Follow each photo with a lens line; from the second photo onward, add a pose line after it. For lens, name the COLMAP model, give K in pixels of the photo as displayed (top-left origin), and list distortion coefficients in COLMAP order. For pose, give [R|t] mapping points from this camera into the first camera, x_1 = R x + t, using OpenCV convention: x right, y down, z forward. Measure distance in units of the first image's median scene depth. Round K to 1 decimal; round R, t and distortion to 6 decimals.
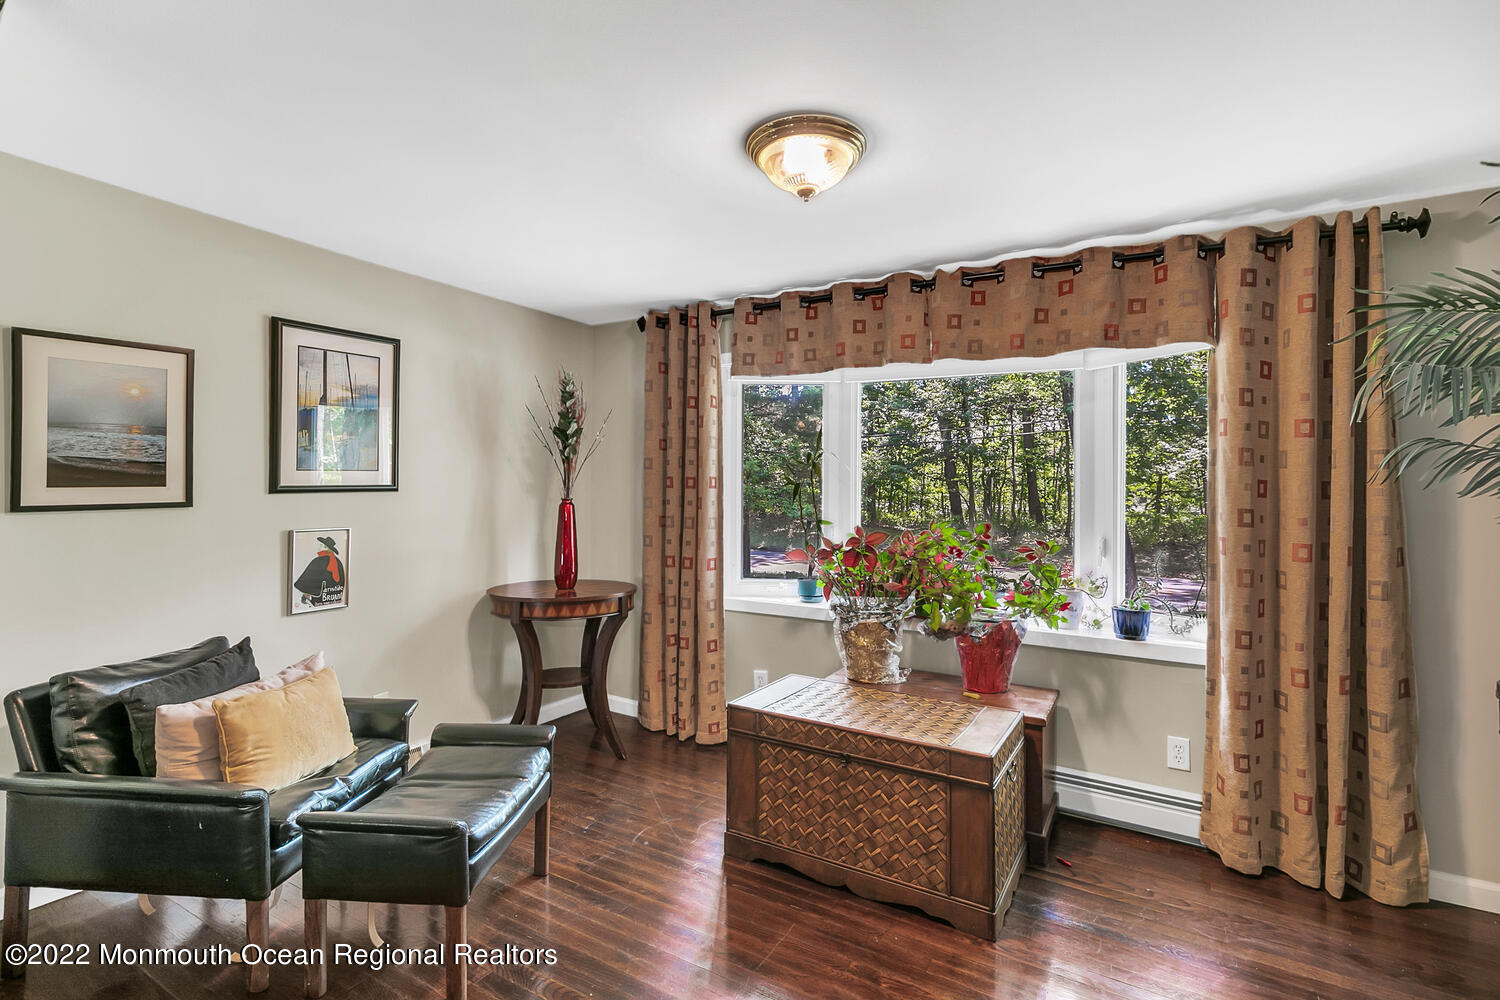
lens RADIAL K [[721.8, 0, 726.9], [0, 721.8, 480.1], [0, 0, 1]] dist [0.001671, 0.000136]
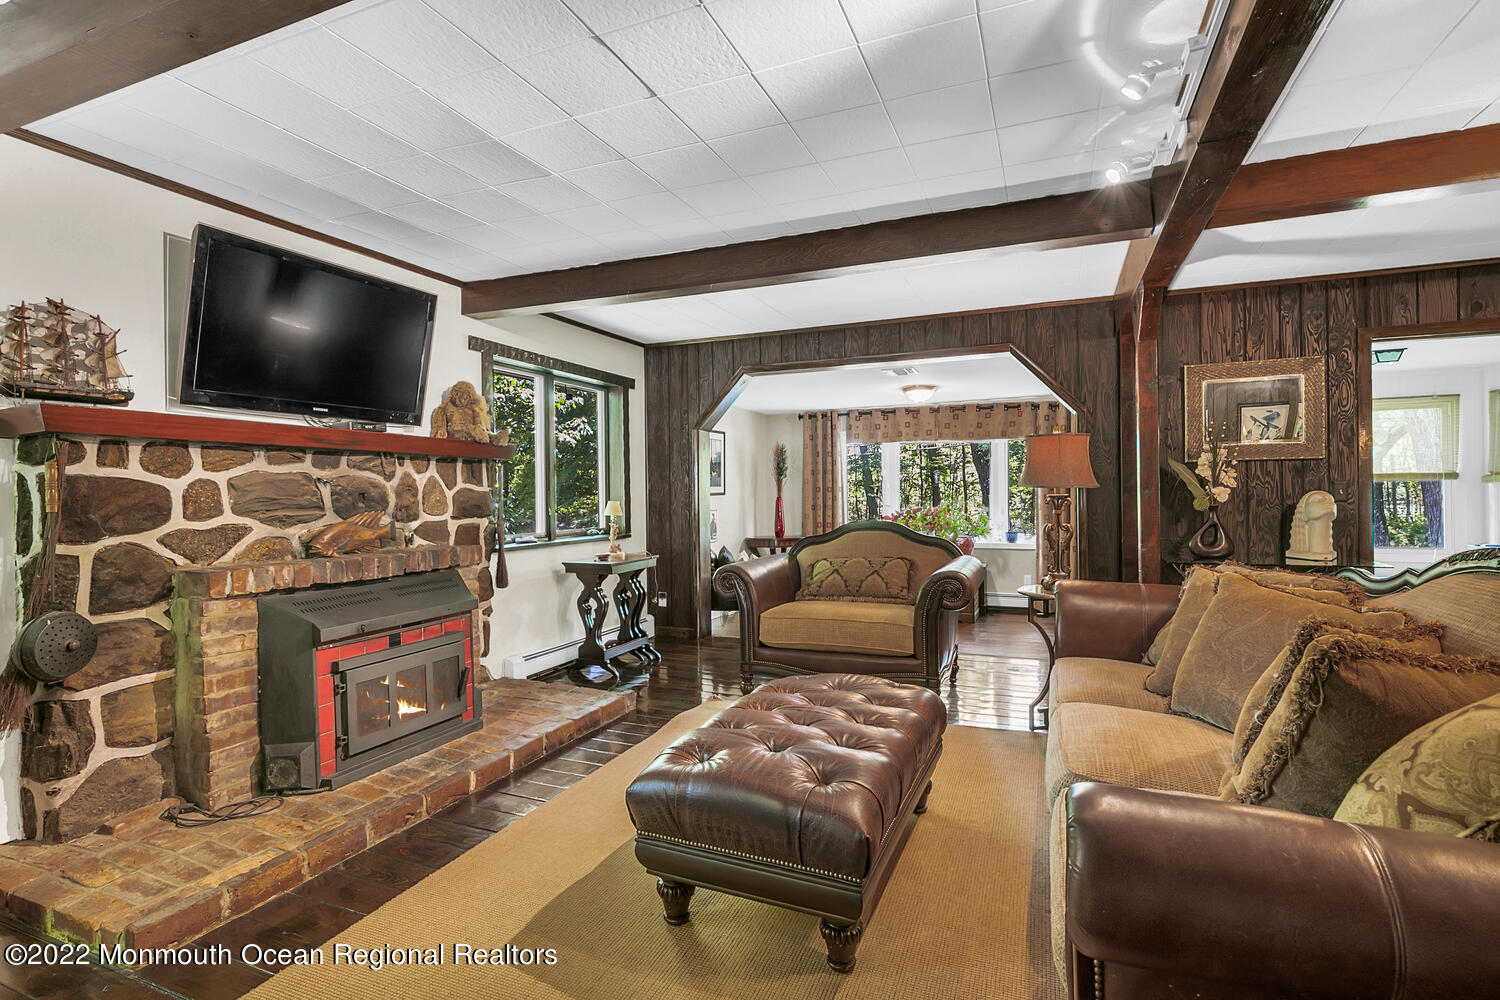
lens RADIAL K [[721.8, 0, 747.1], [0, 721.8, 493.9], [0, 0, 1]] dist [0.001671, 0.000136]
pose [[0.986436, -0.014571, 0.163501, -0.815454], [0.012907, 0.999854, 0.011239, -0.013566], [-0.163641, -0.008976, 0.986479, -1.431104]]
